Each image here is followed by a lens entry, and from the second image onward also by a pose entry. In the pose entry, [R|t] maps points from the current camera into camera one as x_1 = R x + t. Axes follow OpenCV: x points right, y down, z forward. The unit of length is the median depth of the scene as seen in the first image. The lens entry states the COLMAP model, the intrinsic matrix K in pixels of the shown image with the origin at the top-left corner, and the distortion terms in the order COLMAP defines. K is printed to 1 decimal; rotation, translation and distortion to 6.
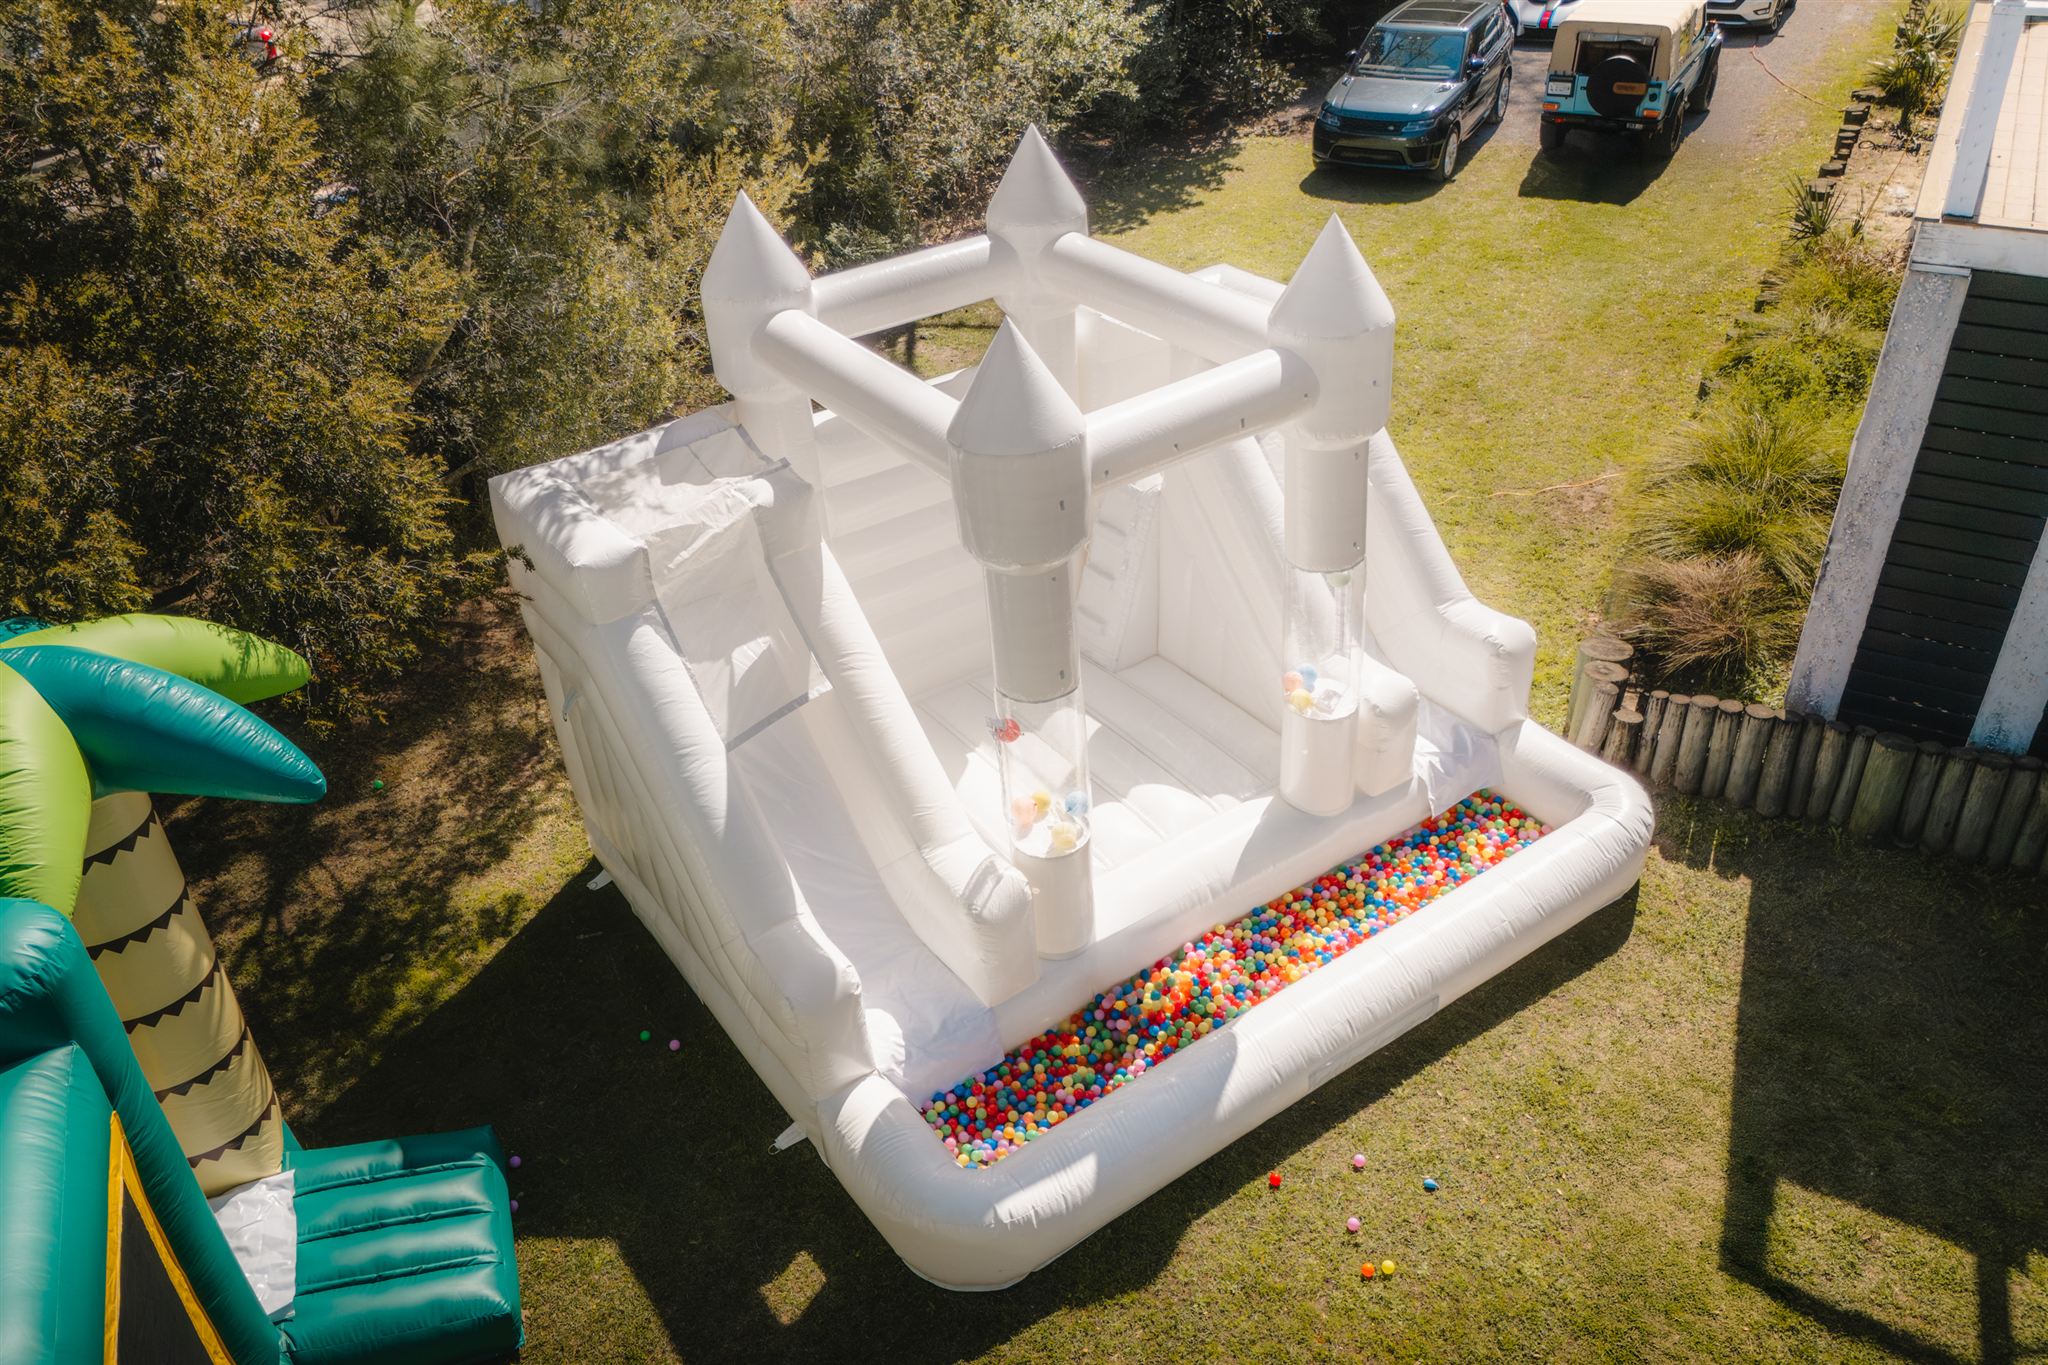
lens RADIAL K [[1566.0, 0, 1024.0], [0, 1566.0, 682.5], [0, 0, 1]] dist [0.033265, -0.003670]
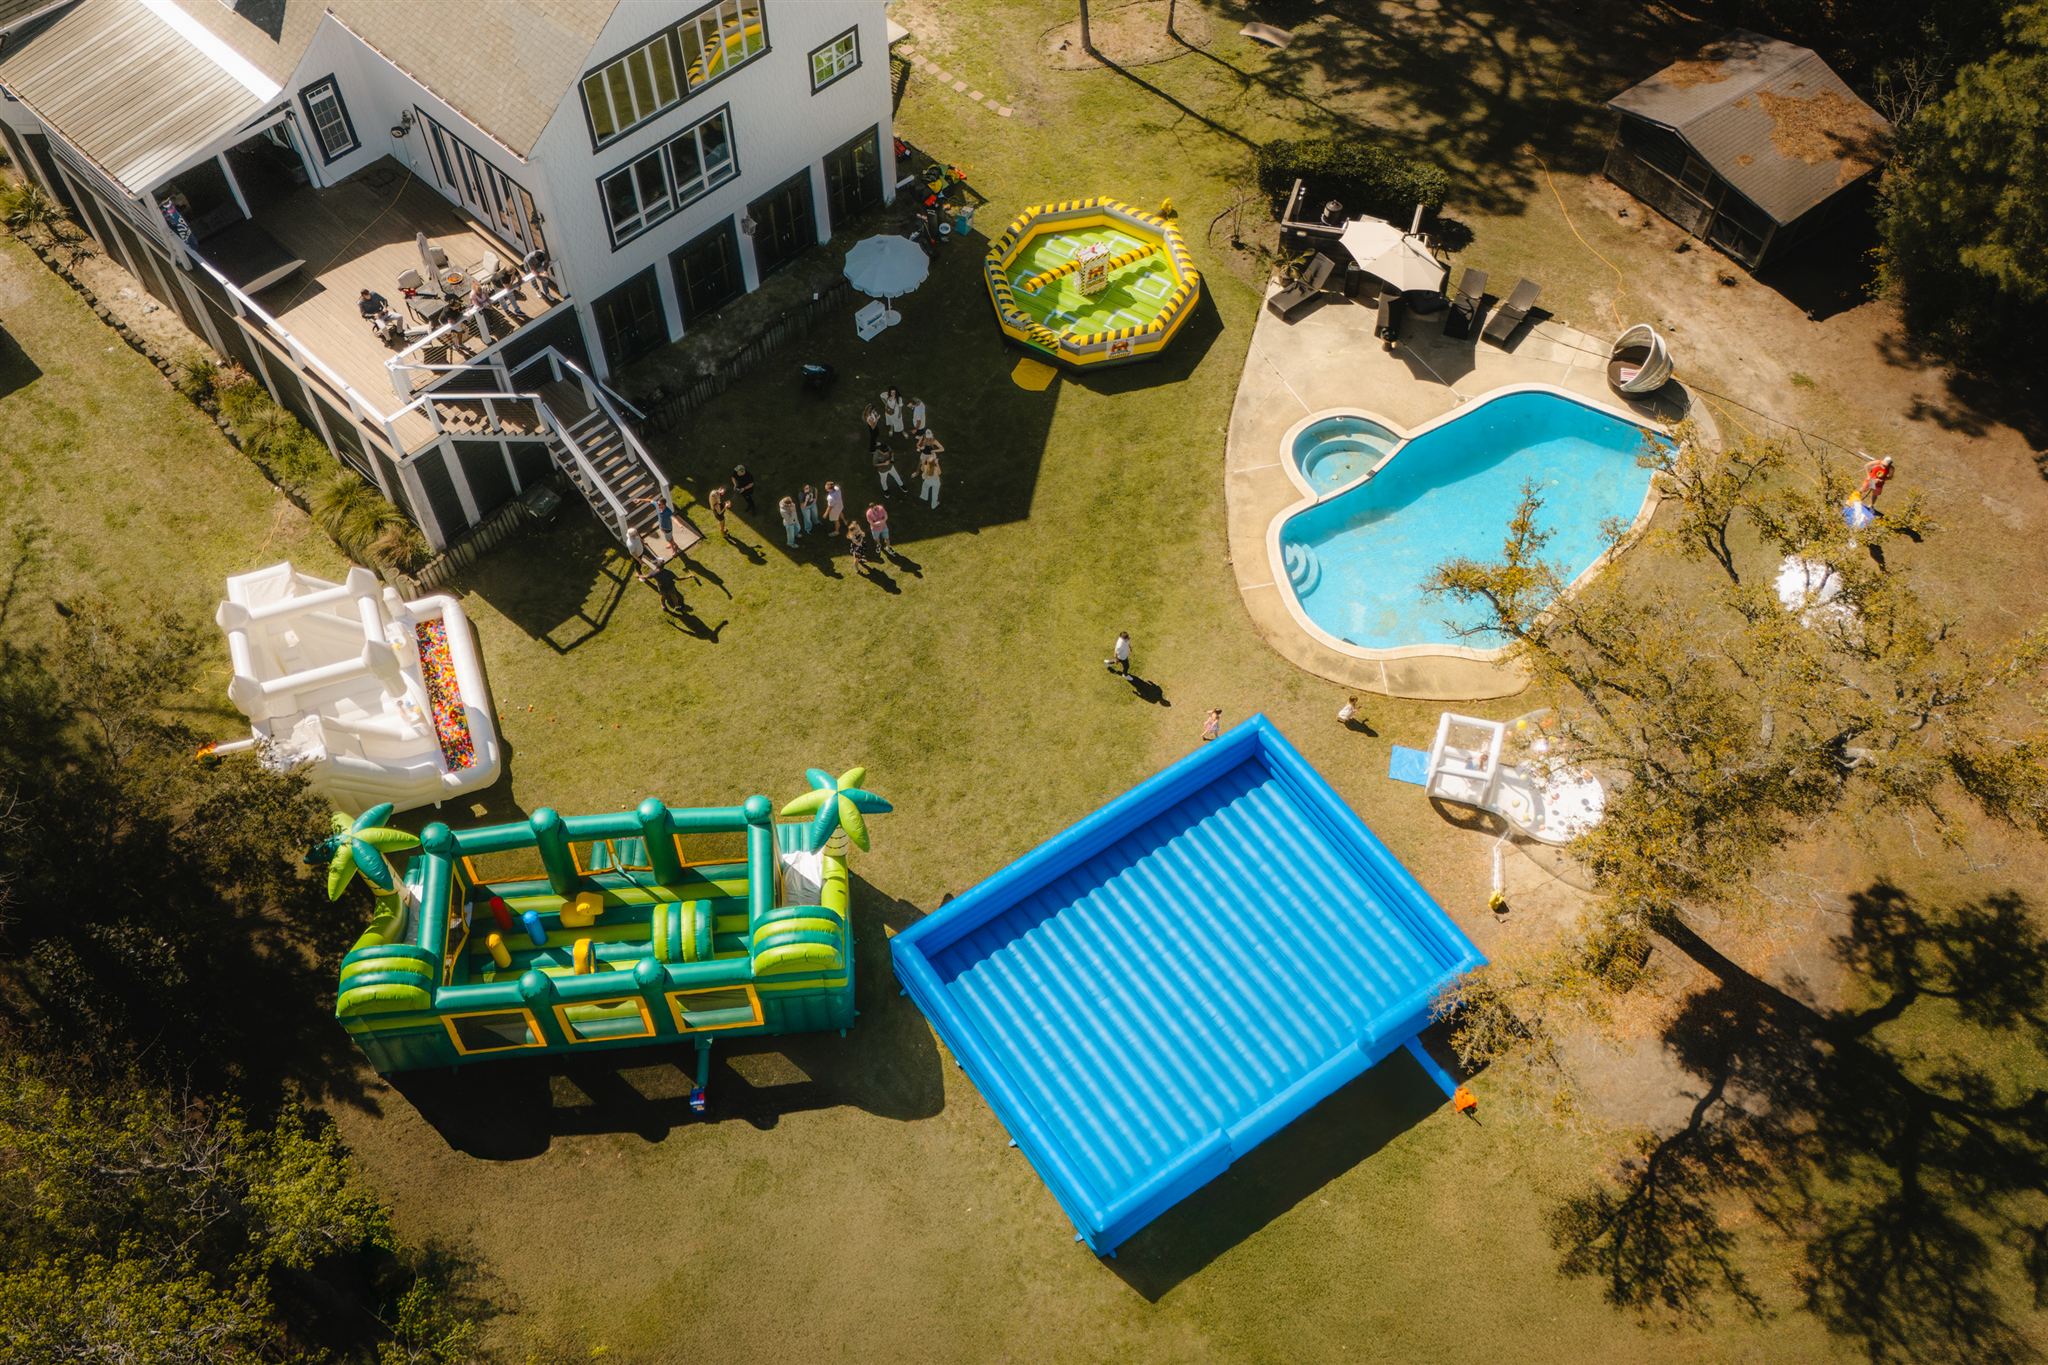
lens RADIAL K [[1566.0, 0, 1024.0], [0, 1566.0, 682.5], [0, 0, 1]] dist [0.033265, -0.003670]
pose [[0.233440, -0.775751, 0.586272, -2.167543], [0.475339, 0.617020, 0.627168, -1.963614], [-0.848268, 0.132272, 0.512782, -2.747815]]
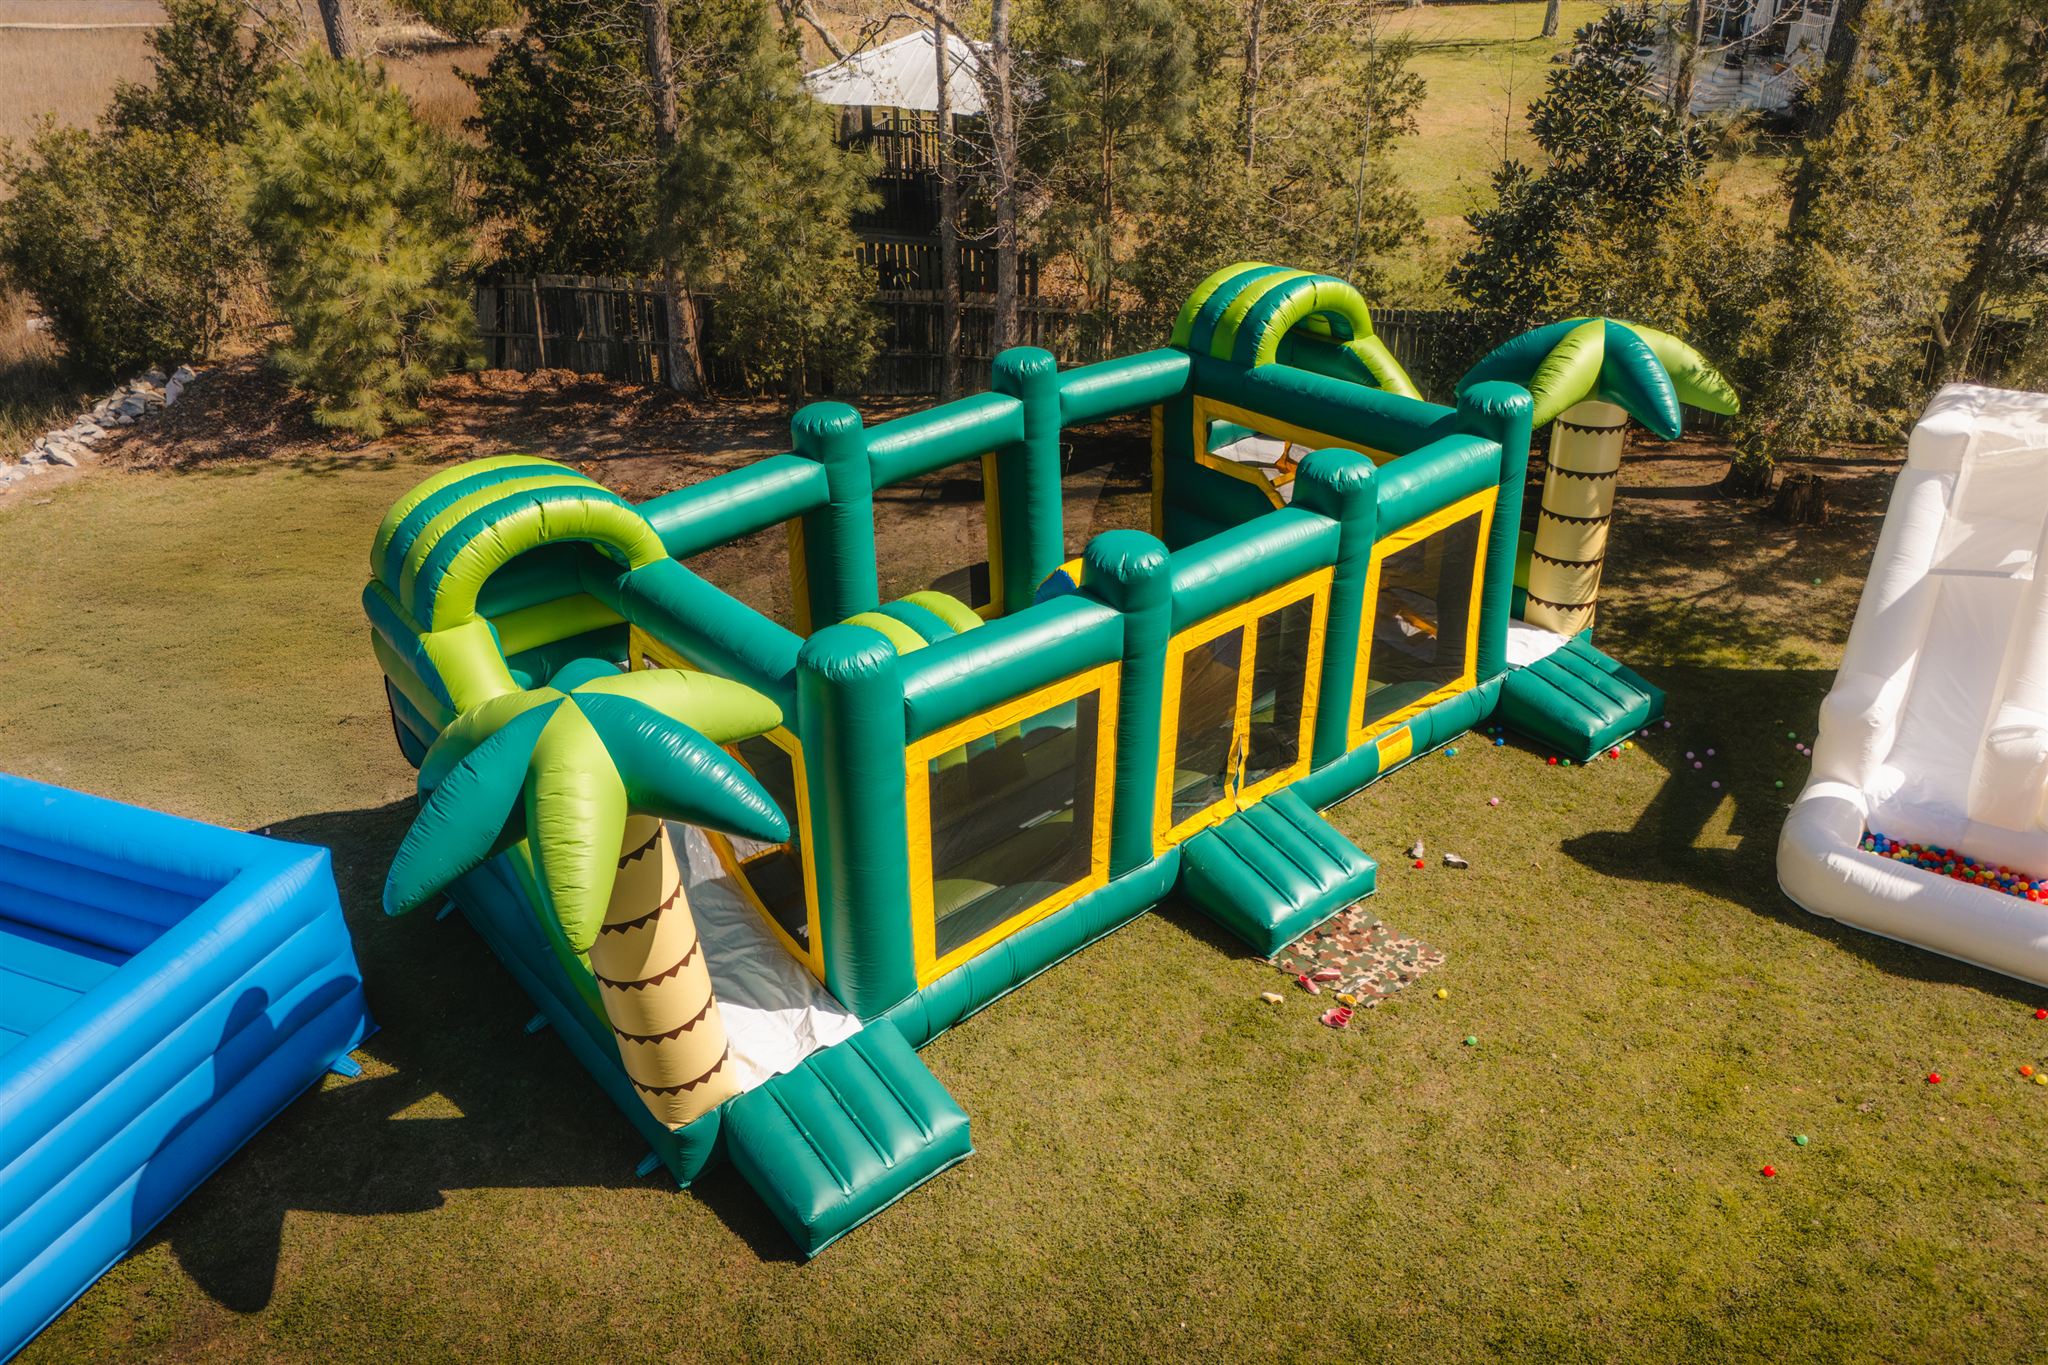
lens RADIAL K [[1566.0, 0, 1024.0], [0, 1566.0, 682.5], [0, 0, 1]] dist [0.033265, -0.003670]
pose [[0.324798, 0.471252, -0.820017, 0.887218], [-0.497866, 0.822364, 0.275402, 0.154376], [0.804136, 0.318809, 0.501723, -0.460982]]
